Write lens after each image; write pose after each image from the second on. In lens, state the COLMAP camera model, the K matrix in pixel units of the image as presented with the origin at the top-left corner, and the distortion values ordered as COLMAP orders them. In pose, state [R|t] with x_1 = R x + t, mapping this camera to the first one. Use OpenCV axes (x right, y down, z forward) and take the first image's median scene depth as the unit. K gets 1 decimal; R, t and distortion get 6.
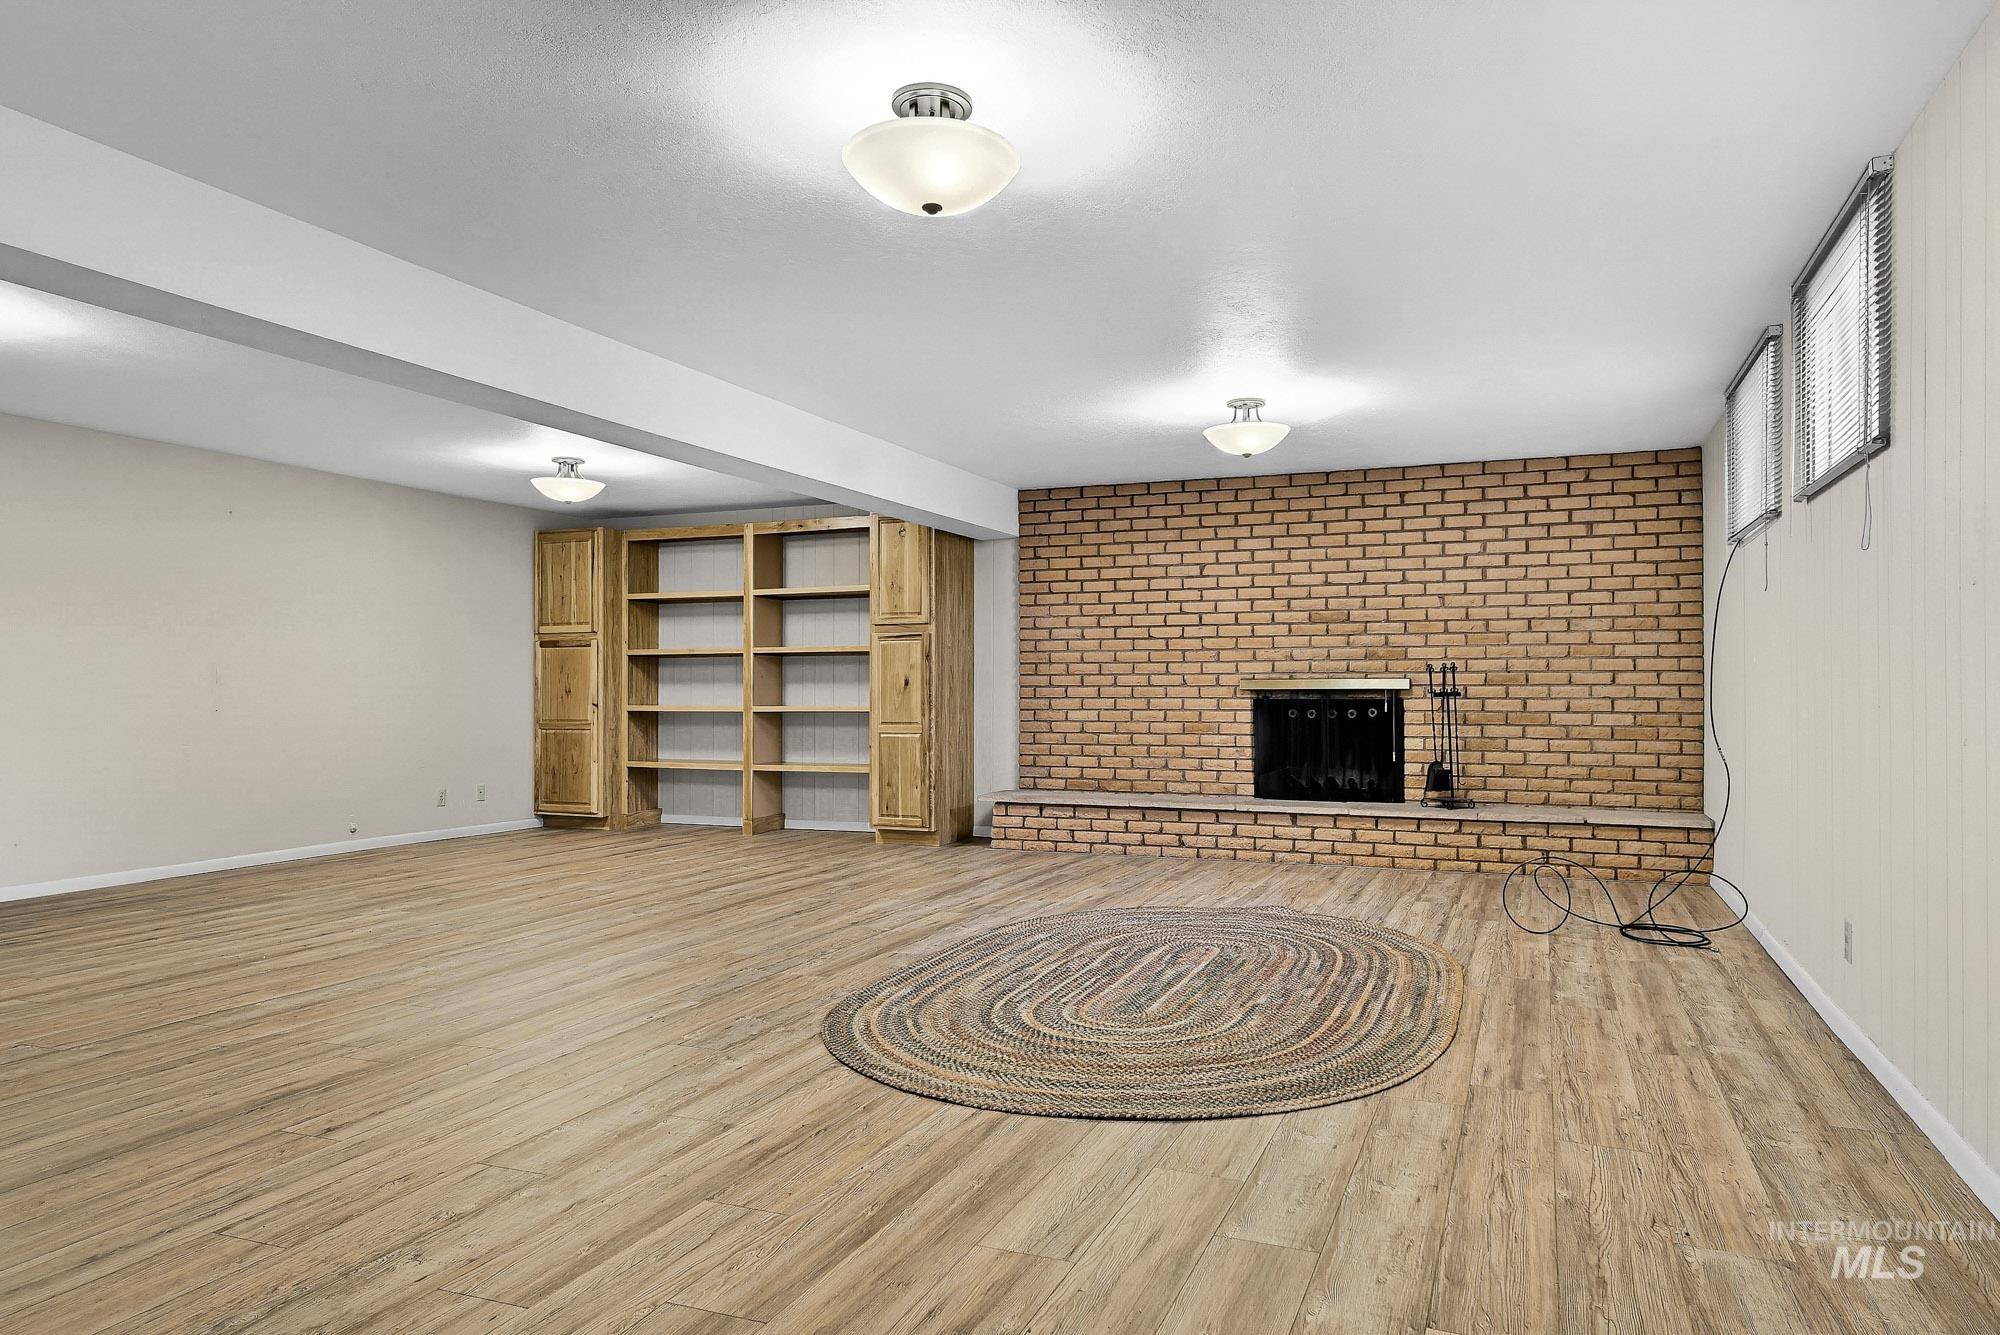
lens RADIAL K [[1270.6, 0, 1004.8], [0, 1270.6, 671.9], [0, 0, 1]] dist [-0.003506, 0.001588]
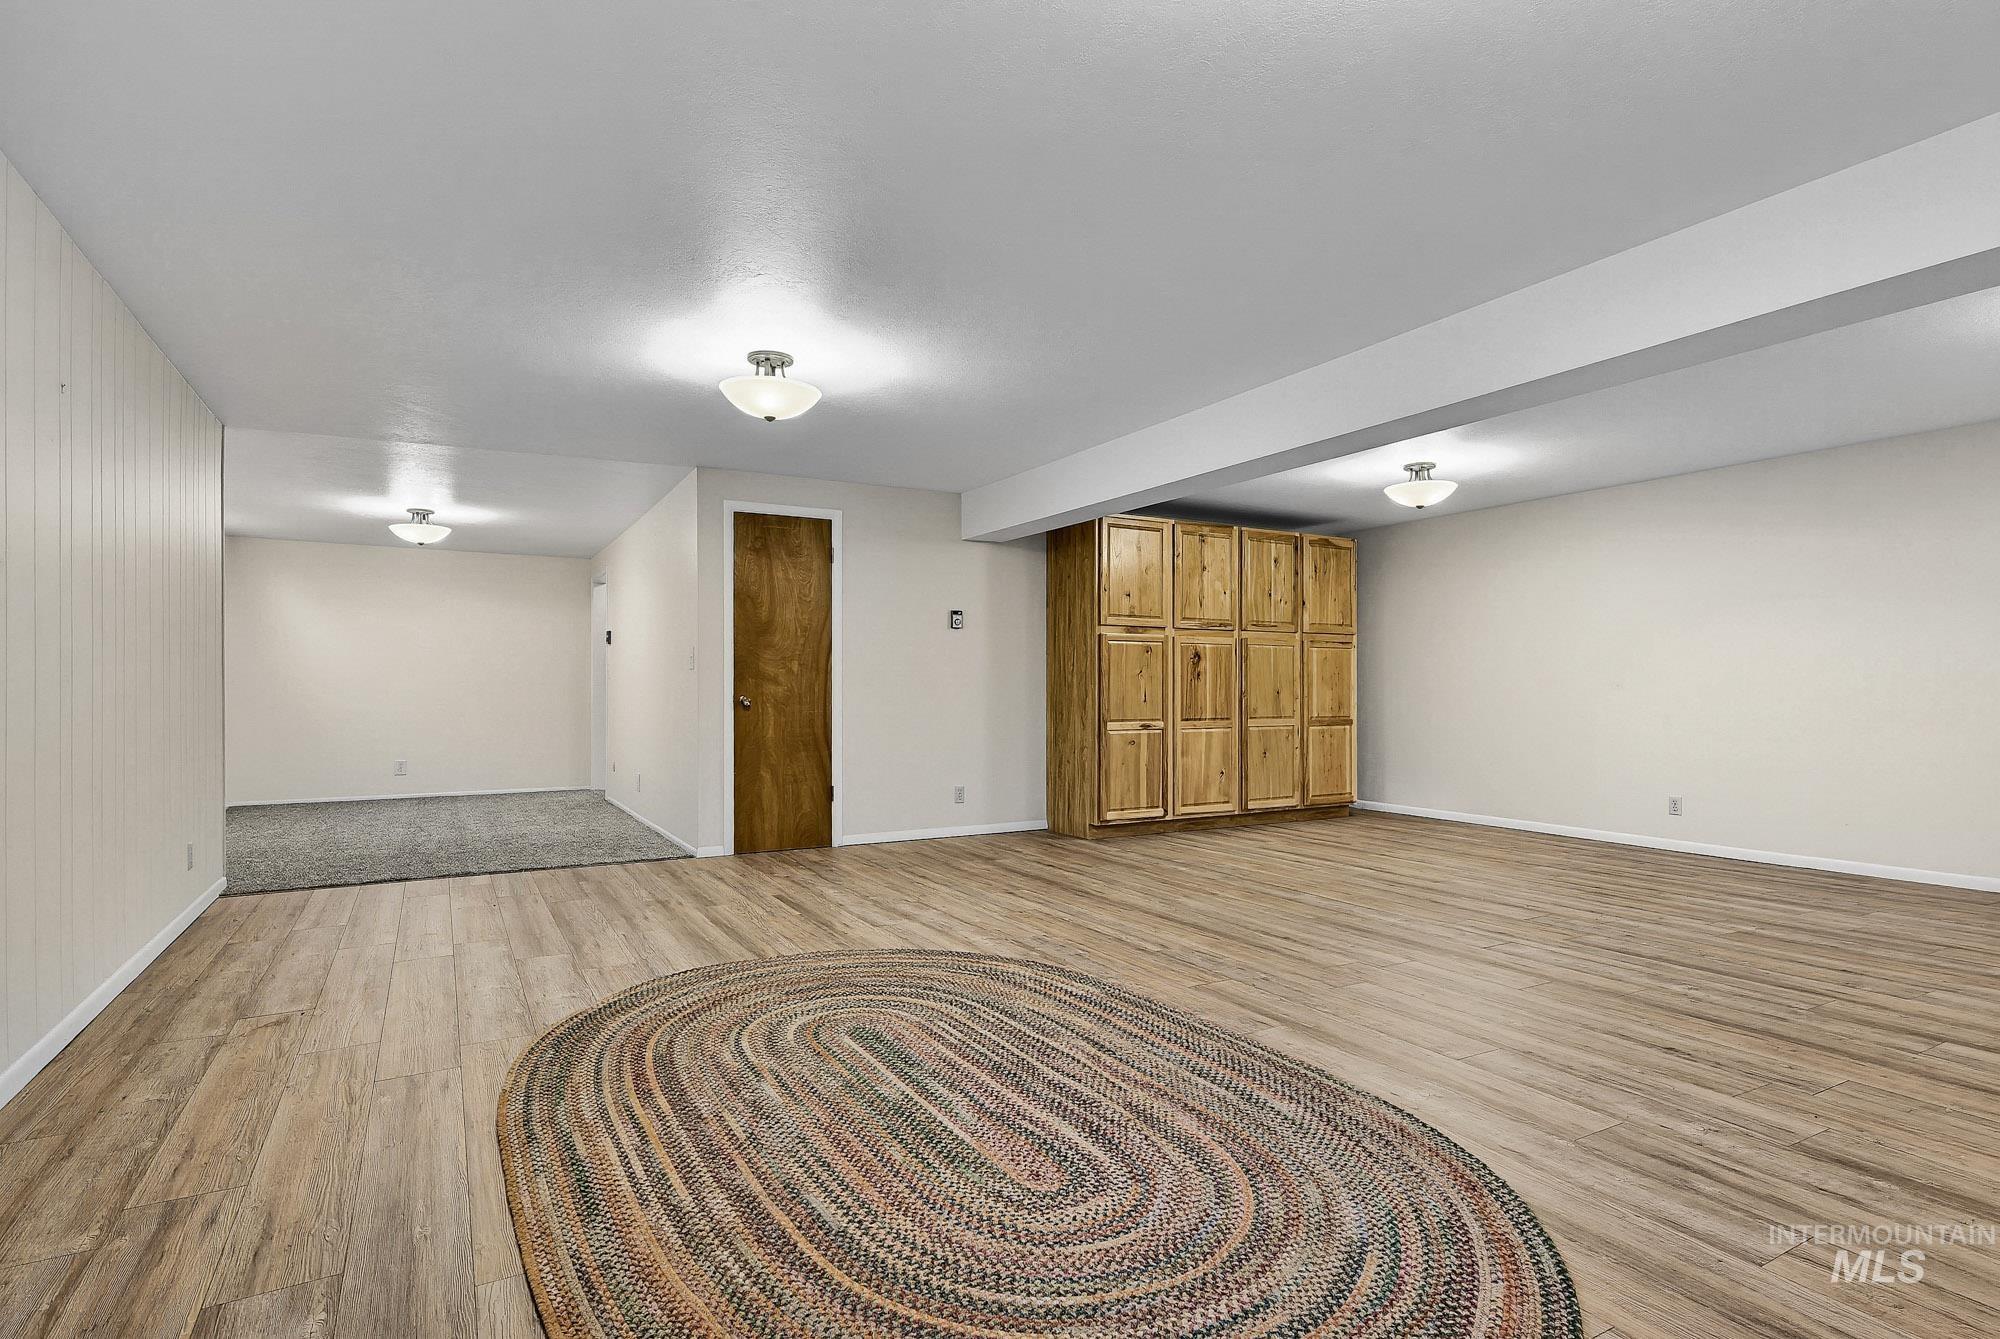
lens RADIAL K [[1061.5, 0, 1013.4], [0, 1061.5, 675.7], [0, 0, 1]] dist [-0.007259, -0.002871]
pose [[-0.622151, -0.010053, -0.782833, 0.669090], [0.007852, 0.999787, -0.019080, 0.026075], [0.782858, -0.018017, -0.621940, 1.659205]]
